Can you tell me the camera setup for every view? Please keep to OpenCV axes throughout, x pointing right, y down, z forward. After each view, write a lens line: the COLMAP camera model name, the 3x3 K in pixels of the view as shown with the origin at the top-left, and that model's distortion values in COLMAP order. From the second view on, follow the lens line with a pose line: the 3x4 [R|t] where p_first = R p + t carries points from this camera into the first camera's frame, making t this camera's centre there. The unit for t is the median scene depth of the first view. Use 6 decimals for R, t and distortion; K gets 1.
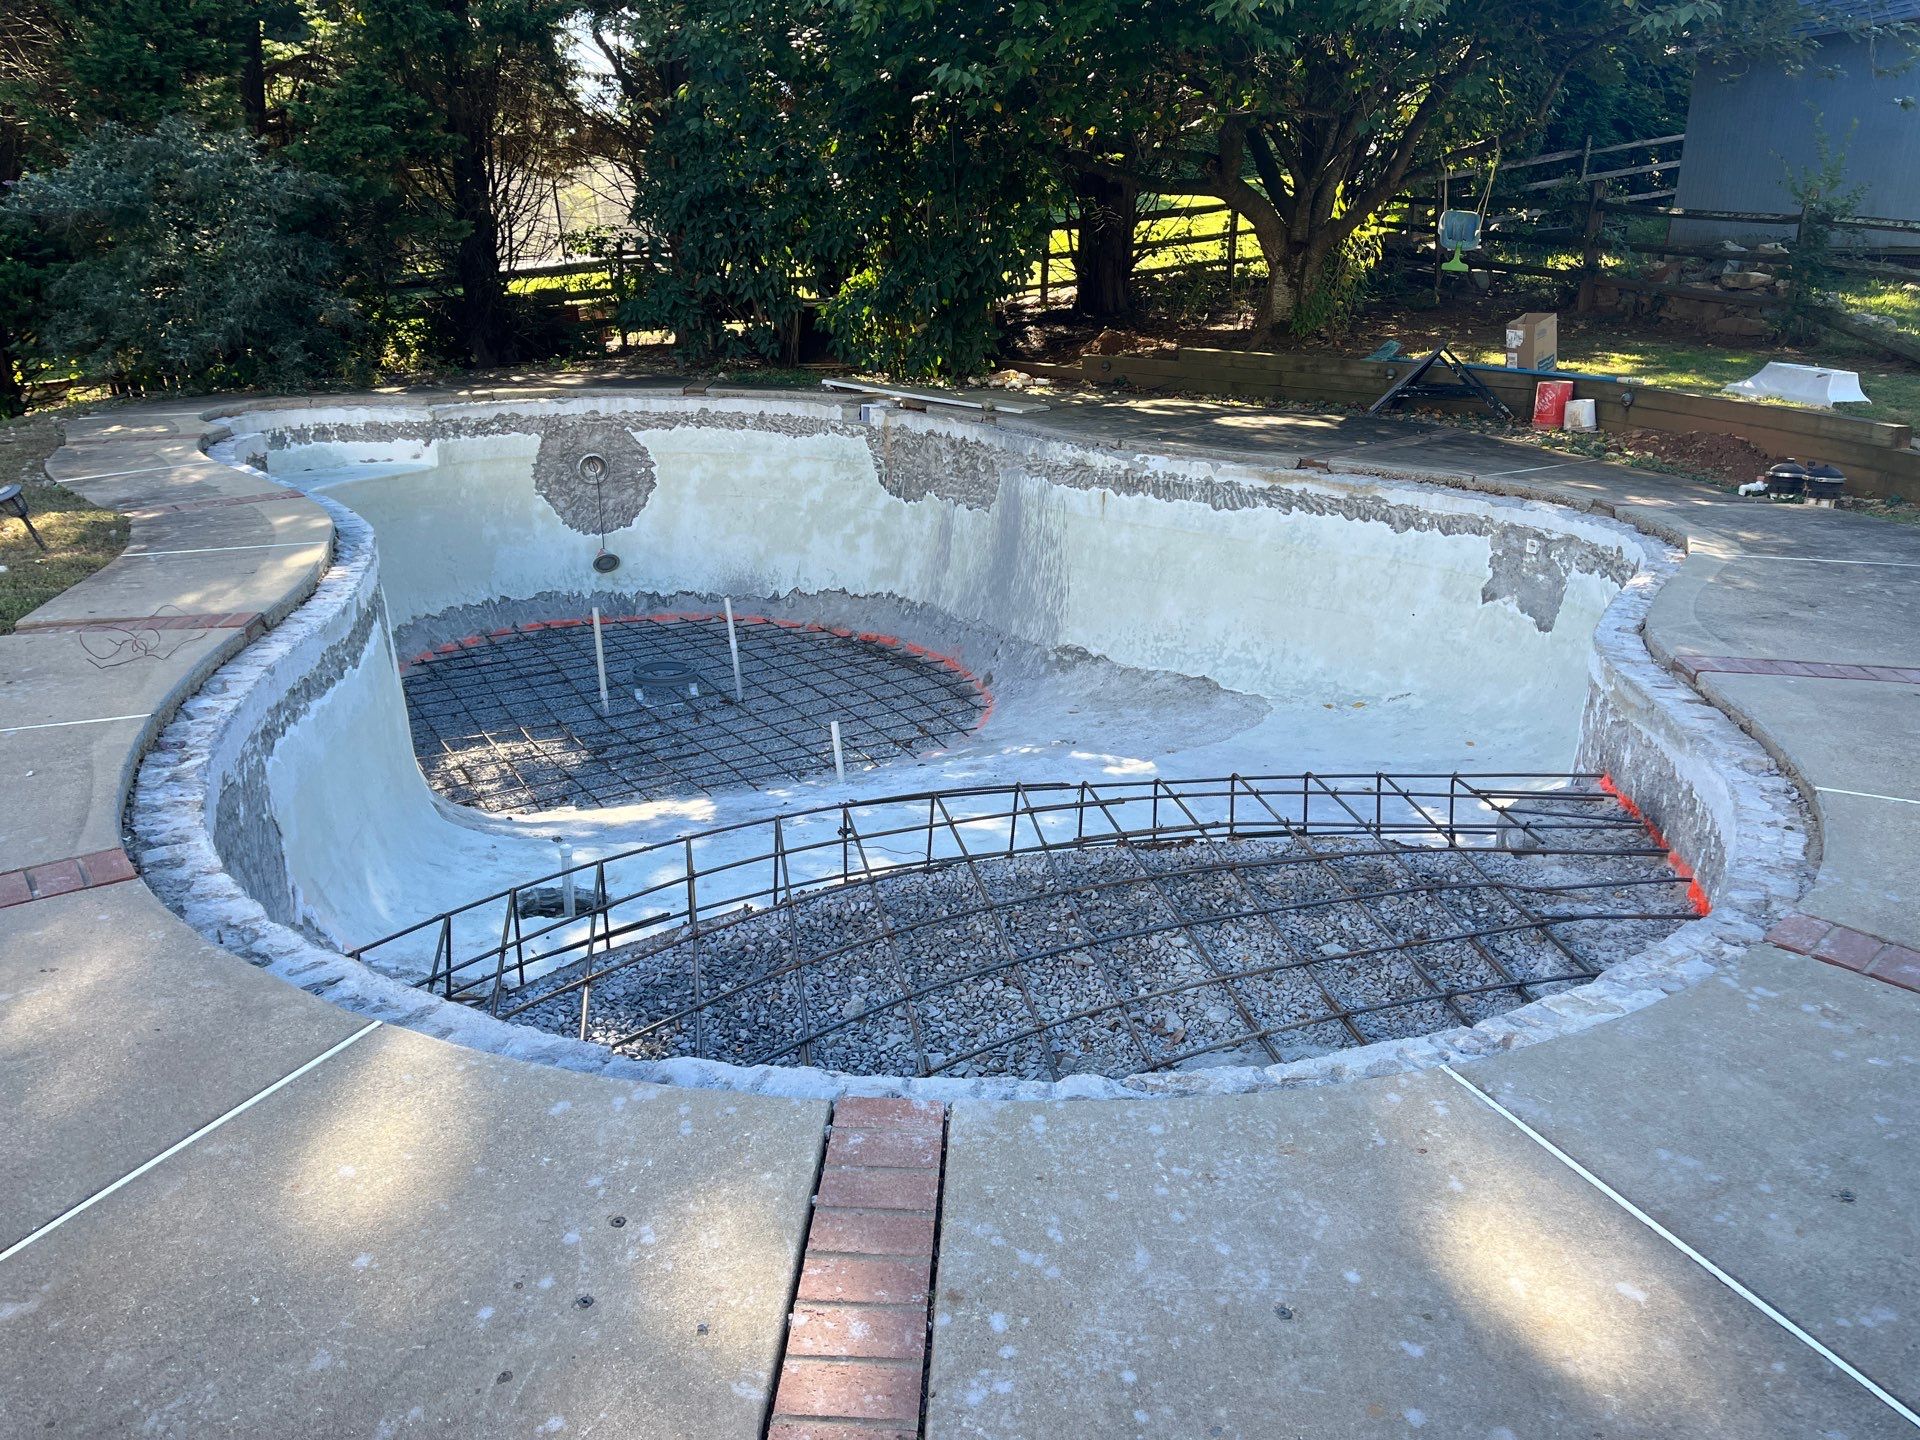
lens RADIAL K [[1472.3, 0, 950.5], [0, 1472.3, 705.7], [0, 0, 1]] dist [0.102123, -0.124228]
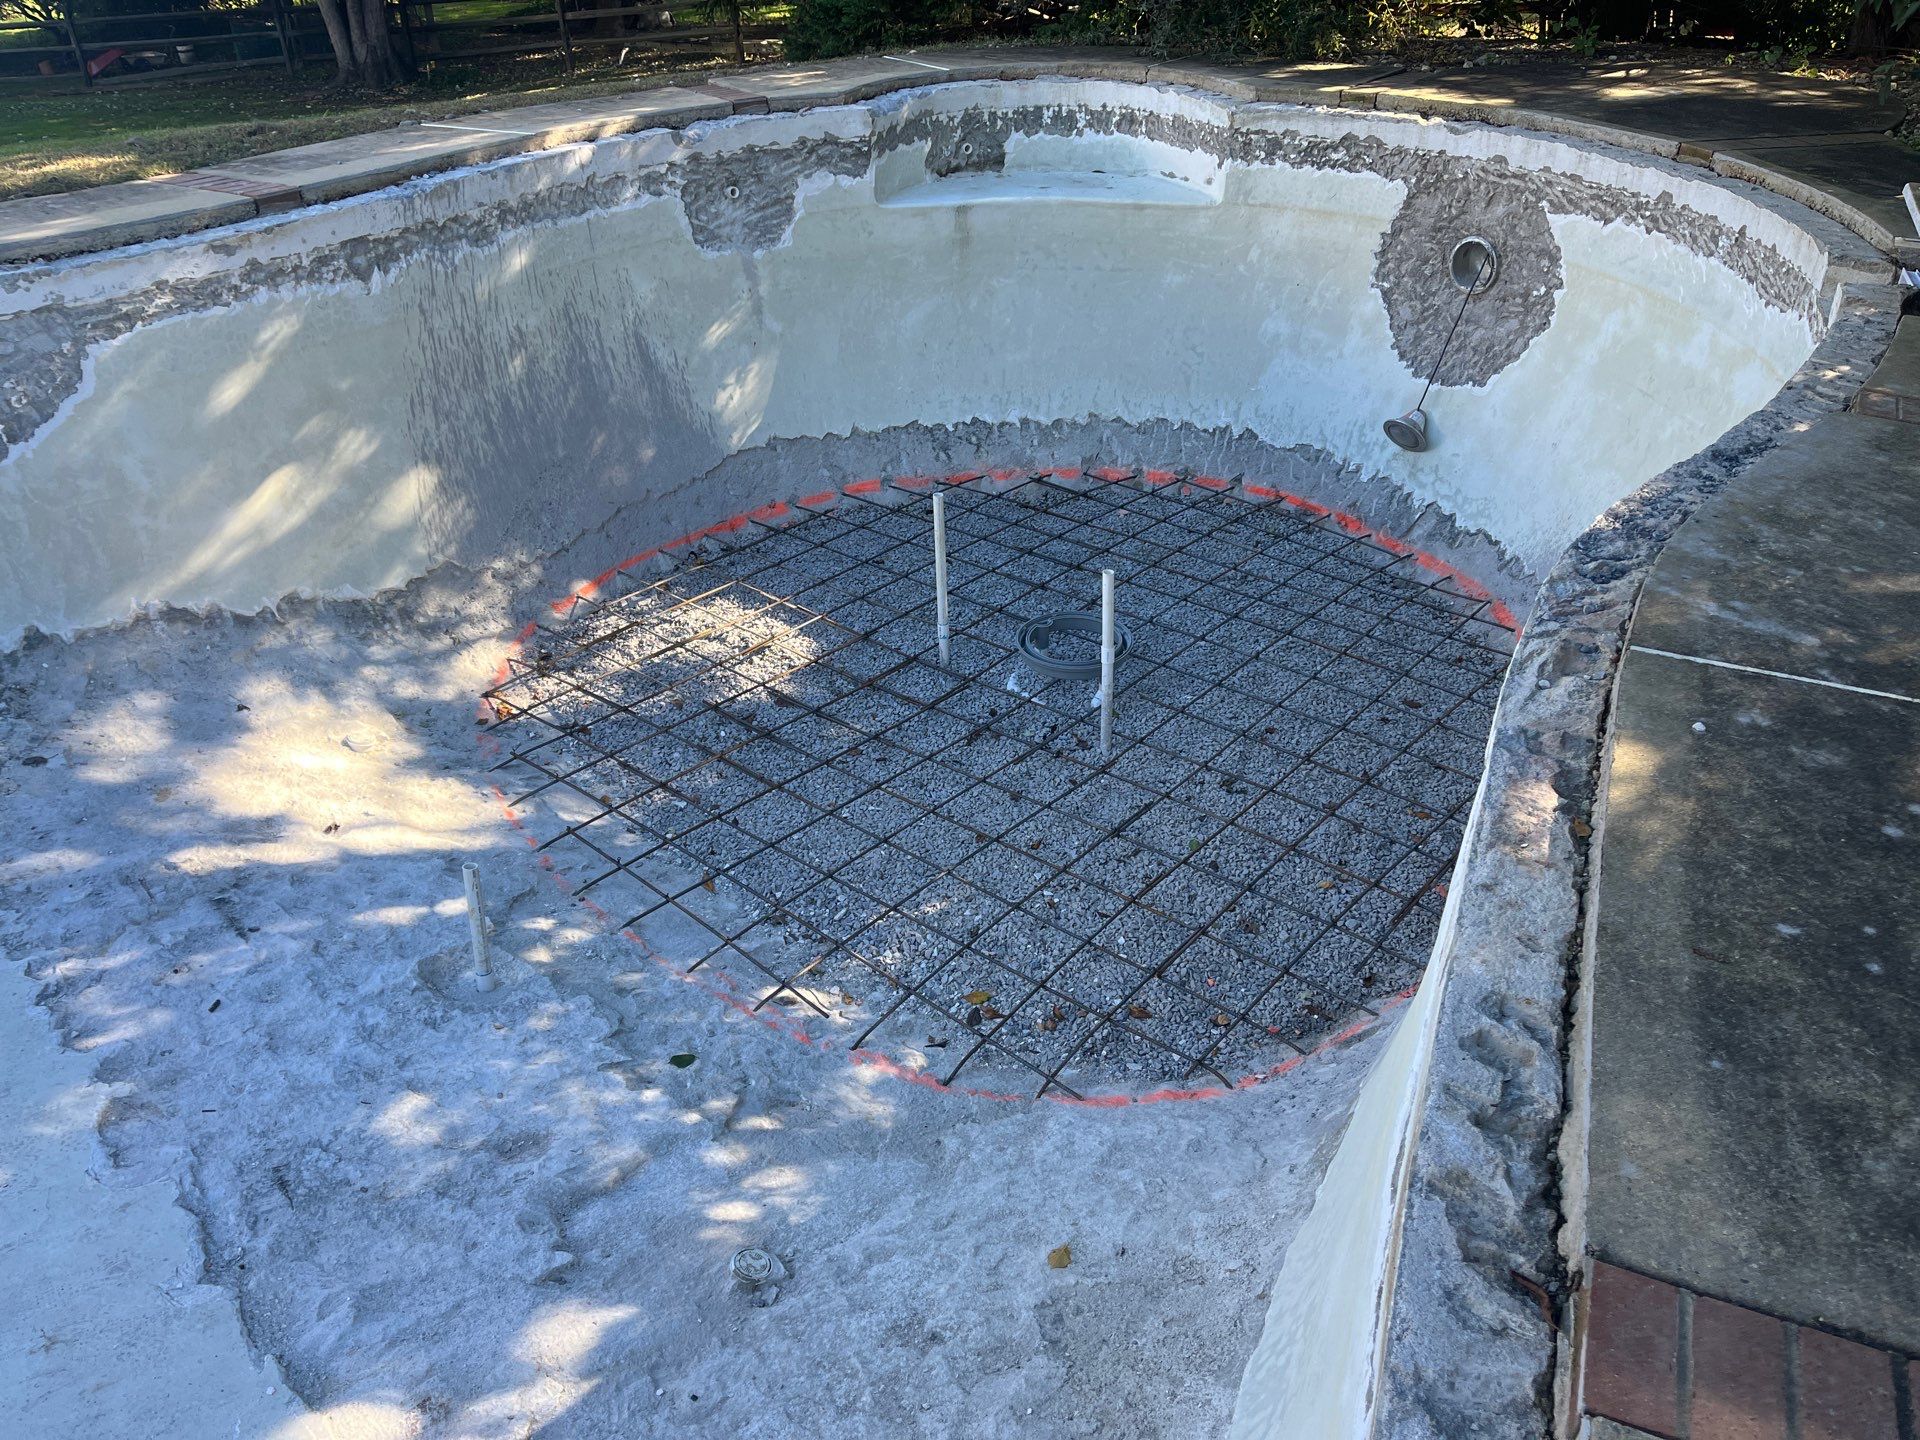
lens RADIAL K [[1472.3, 0, 950.5], [0, 1472.3, 705.7], [0, 0, 1]] dist [0.102123, -0.124228]
pose [[0.261612, 0.490492, -0.831250, 0.251124], [-0.281311, 0.862601, 0.420457, -0.200707], [0.923268, 0.123843, 0.363648, 0.652372]]
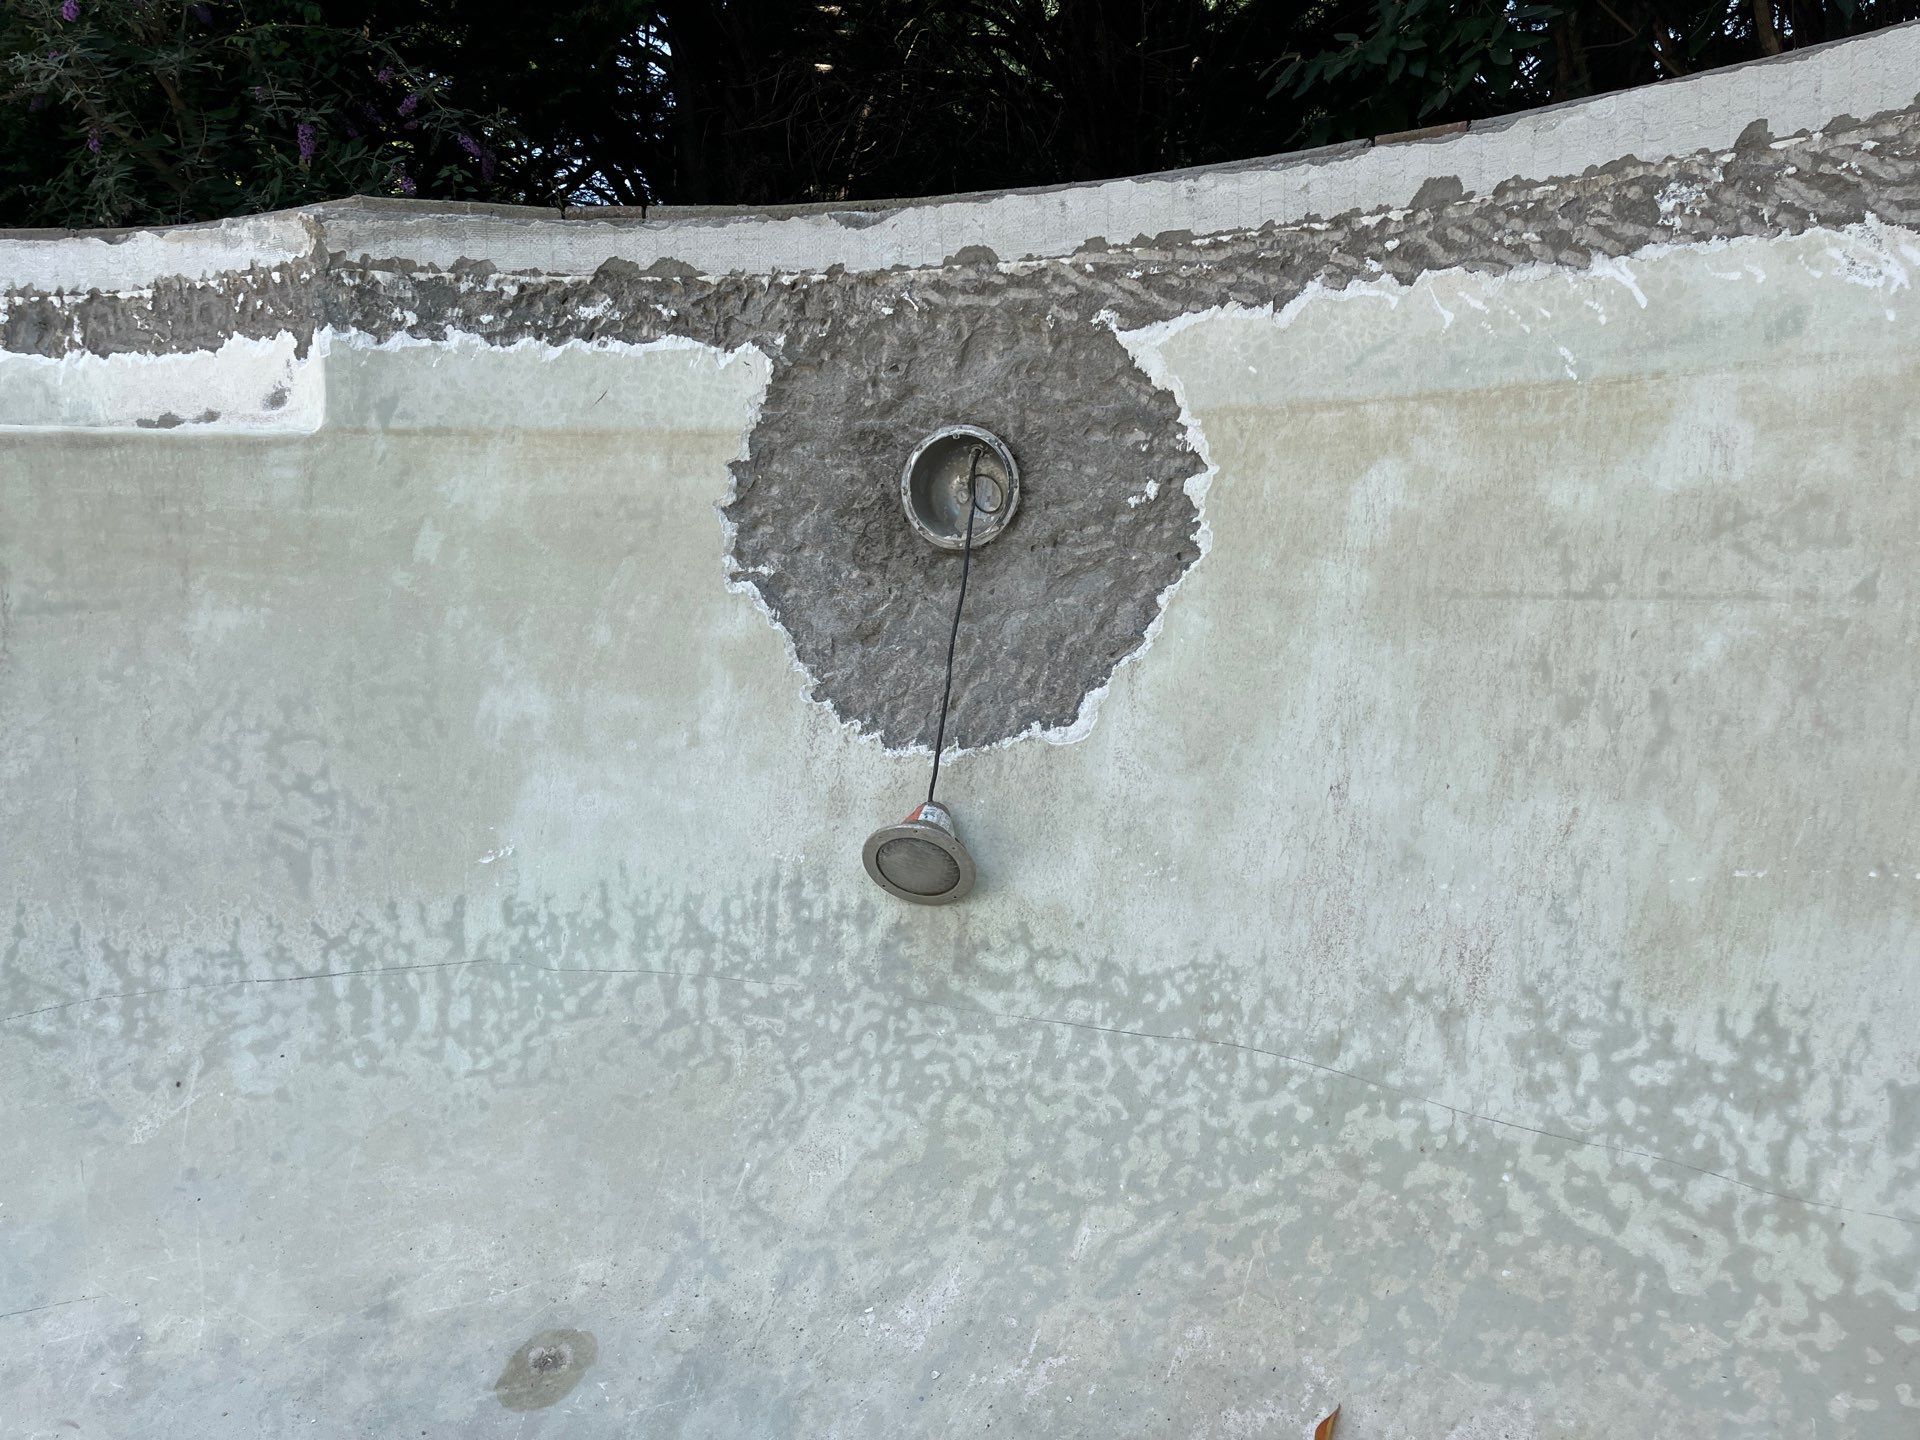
lens RADIAL K [[1472.3, 0, 950.5], [0, 1472.3, 705.7], [0, 0, 1]] dist [0.102123, -0.124228]
pose [[0.791808, 0.035917, -0.609714, -0.092382], [-0.165057, 0.973709, -0.156992, -0.086928], [0.588045, 0.224945, 0.776919, 0.829795]]
